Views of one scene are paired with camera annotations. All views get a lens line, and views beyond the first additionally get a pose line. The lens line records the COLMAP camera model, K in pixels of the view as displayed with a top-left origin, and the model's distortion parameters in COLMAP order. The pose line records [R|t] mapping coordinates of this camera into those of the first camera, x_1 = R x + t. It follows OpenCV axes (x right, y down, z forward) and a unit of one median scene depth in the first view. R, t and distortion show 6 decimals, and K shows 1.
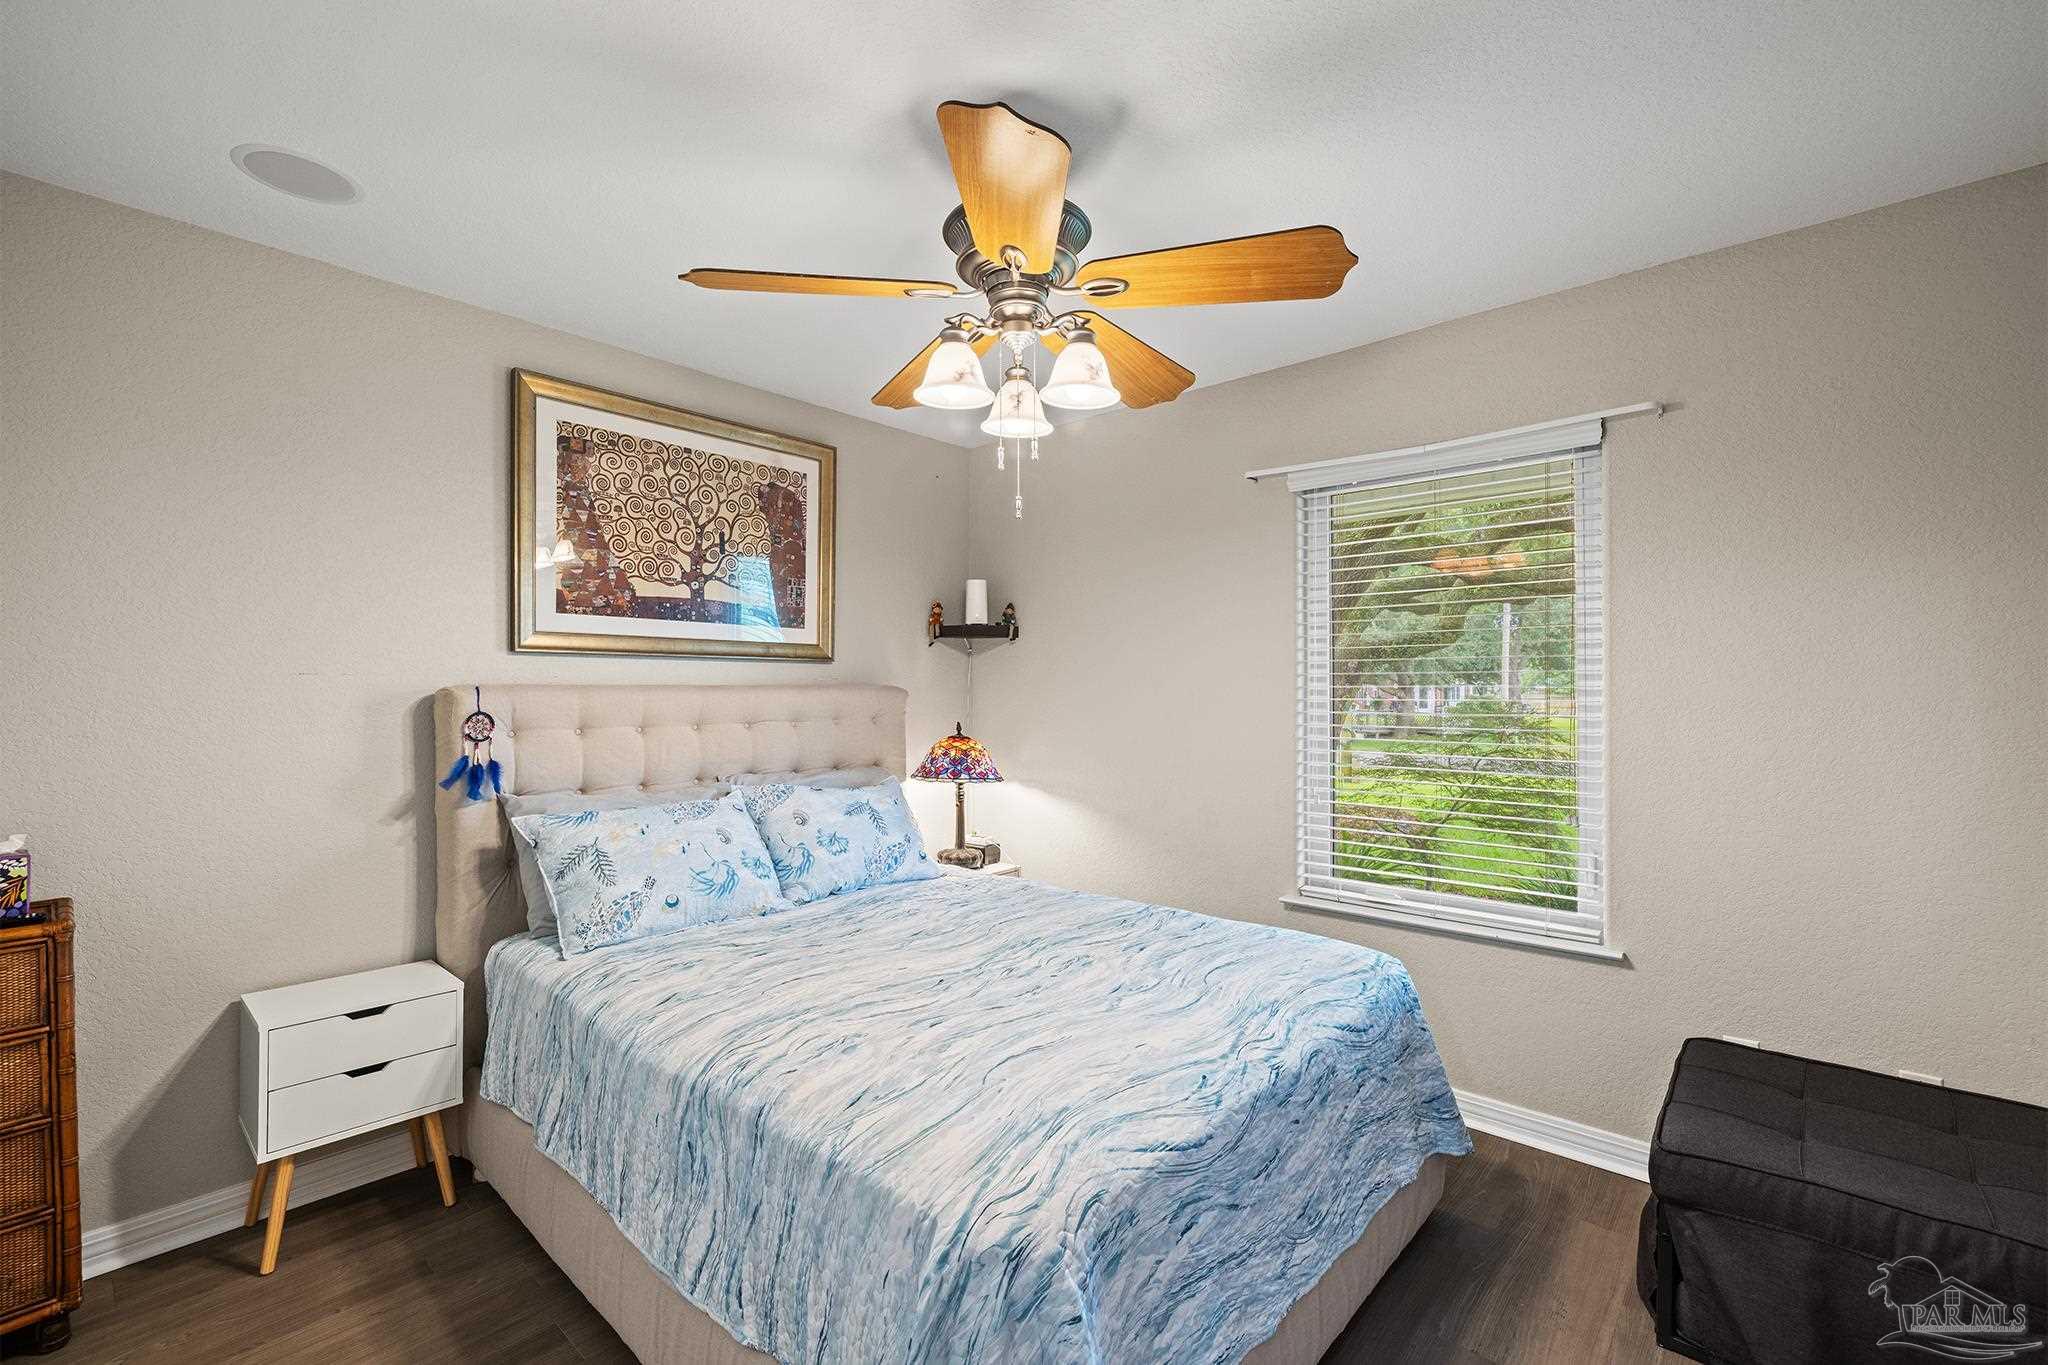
lens RADIAL K [[862.2, 0, 1023.8], [0, 862.2, 684.3], [0, 0, 1]] dist [0.003875, -0.000854]
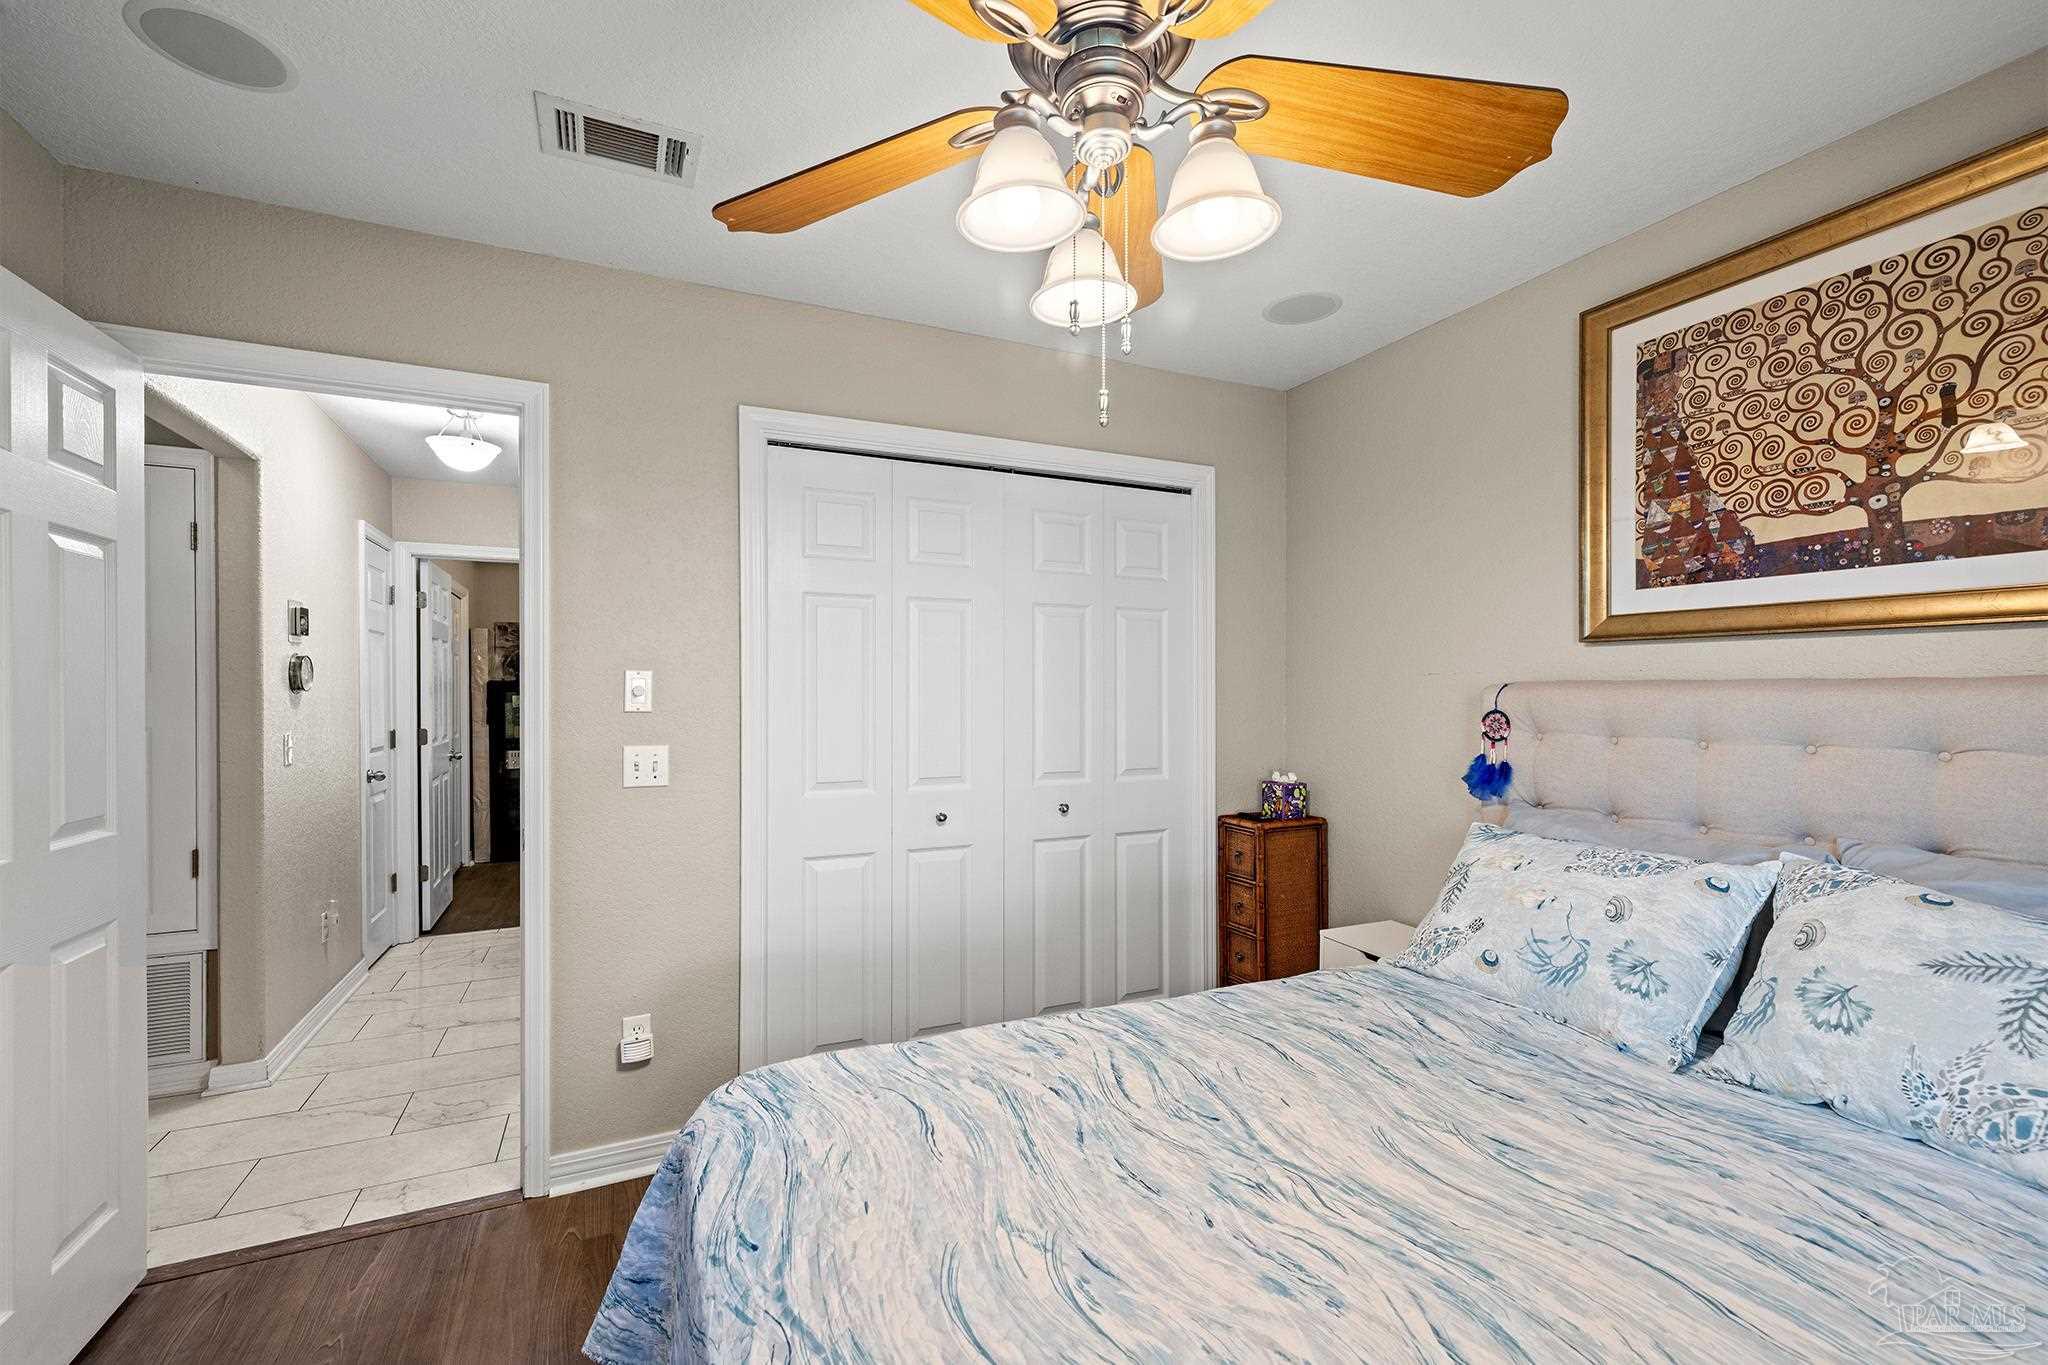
lens RADIAL K [[862.2, 0, 1022.4], [0, 862.2, 693.1], [0, 0, 1]] dist [0.003875, -0.000854]
pose [[-0.393360, 0.005119, -0.919370, 0.393539], [0.008259, 0.999964, 0.002034, 0.005566], [0.919347, -0.006792, -0.393388, 0.763646]]
